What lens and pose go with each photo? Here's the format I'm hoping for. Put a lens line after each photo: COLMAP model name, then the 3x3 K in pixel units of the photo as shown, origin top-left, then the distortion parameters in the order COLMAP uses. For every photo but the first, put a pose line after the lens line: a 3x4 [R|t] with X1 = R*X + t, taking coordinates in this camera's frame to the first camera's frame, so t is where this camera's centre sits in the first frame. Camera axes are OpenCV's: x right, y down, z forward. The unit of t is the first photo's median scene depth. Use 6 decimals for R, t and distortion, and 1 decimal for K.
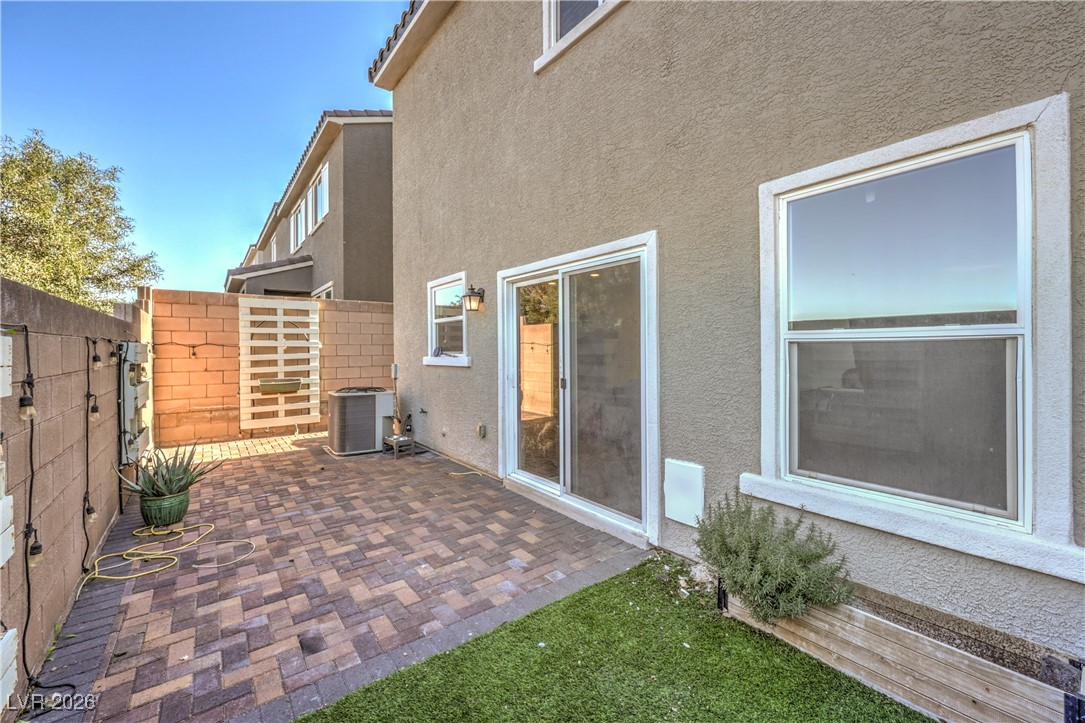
lens RADIAL K [[439.2, 0, 546.2], [0, 439.2, 351.5], [0, 0, 1]] dist [-0.000992, 0.001049]
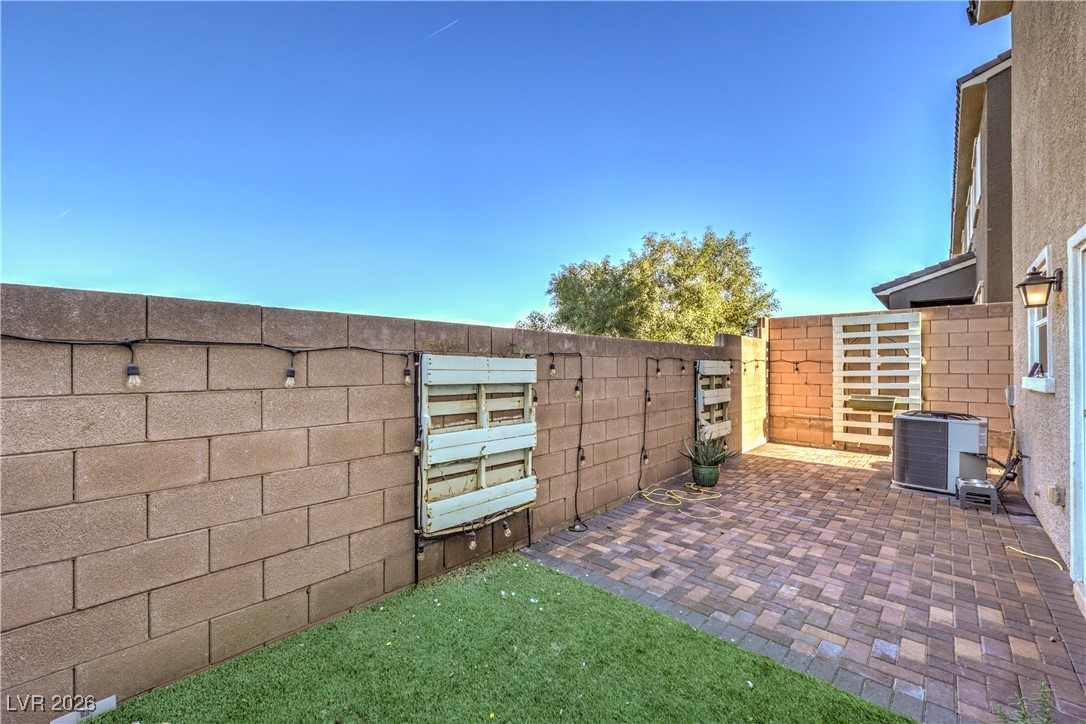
lens RADIAL K [[439.6, 0, 544.0], [0, 439.6, 363.6], [0, 0, 1]] dist [-0.000992, 0.001049]
pose [[0.168874, -0.001167, -0.985637, 0.472277], [-0.009911, 0.999947, -0.002882, 0.001257], [0.985588, 0.010255, 0.168853, 0.233870]]
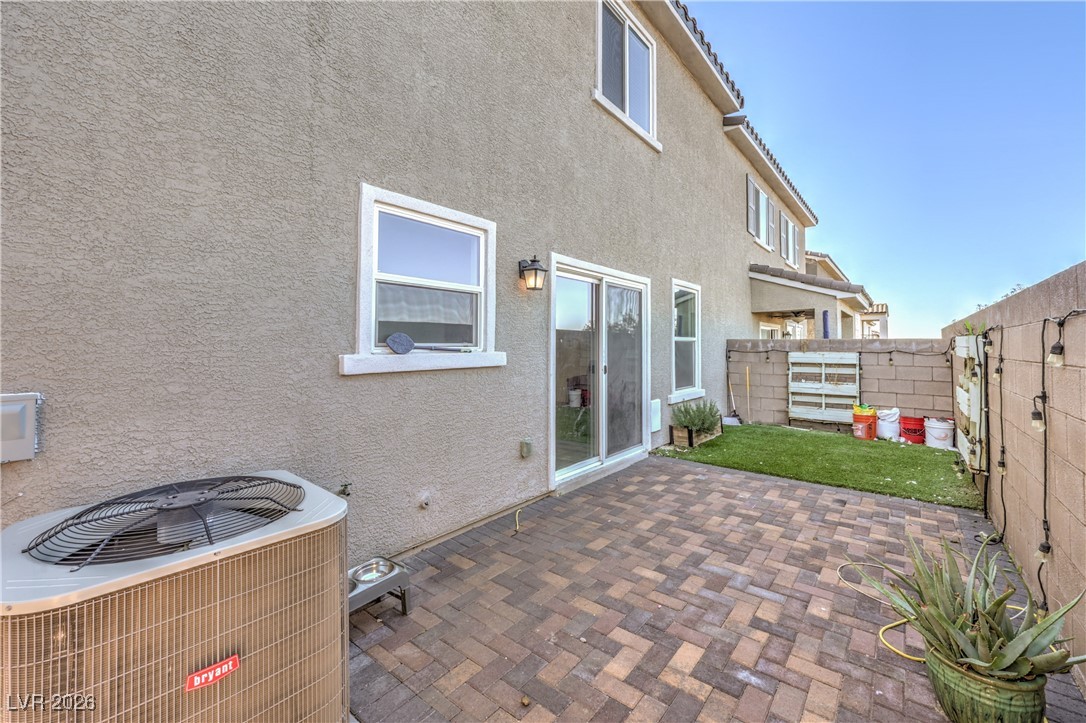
lens RADIAL K [[439.6, 0, 552.1], [0, 439.6, 334.8], [0, 0, 1]] dist [-0.000992, 0.001049]
pose [[-0.234181, 0.029064, 0.971759, -1.224075], [0.005549, 0.999577, -0.028558, 0.008900], [-0.972177, -0.001295, -0.234243, 1.547411]]
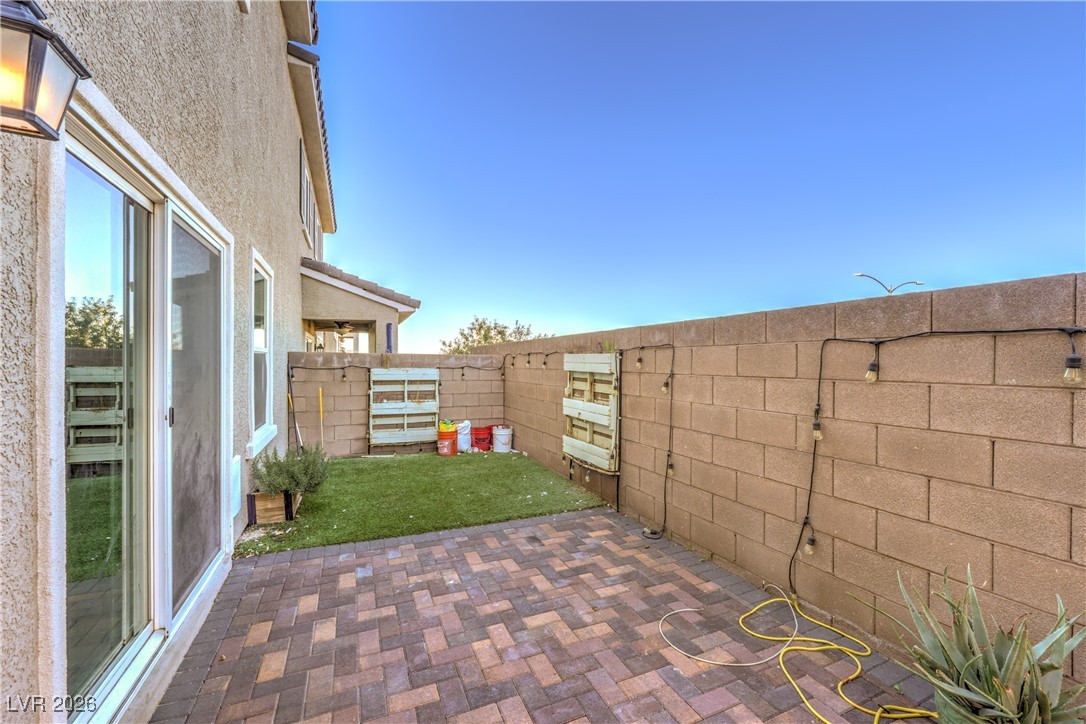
lens RADIAL K [[439.6, 0, 541.9], [0, 439.6, 364.4], [0, 0, 1]] dist [-0.000992, 0.001049]
pose [[-0.969548, -0.001702, 0.244896, -0.567998], [0.000668, 0.999954, 0.009593, 0.005467], [-0.244901, 0.009464, -0.969502, 1.513272]]
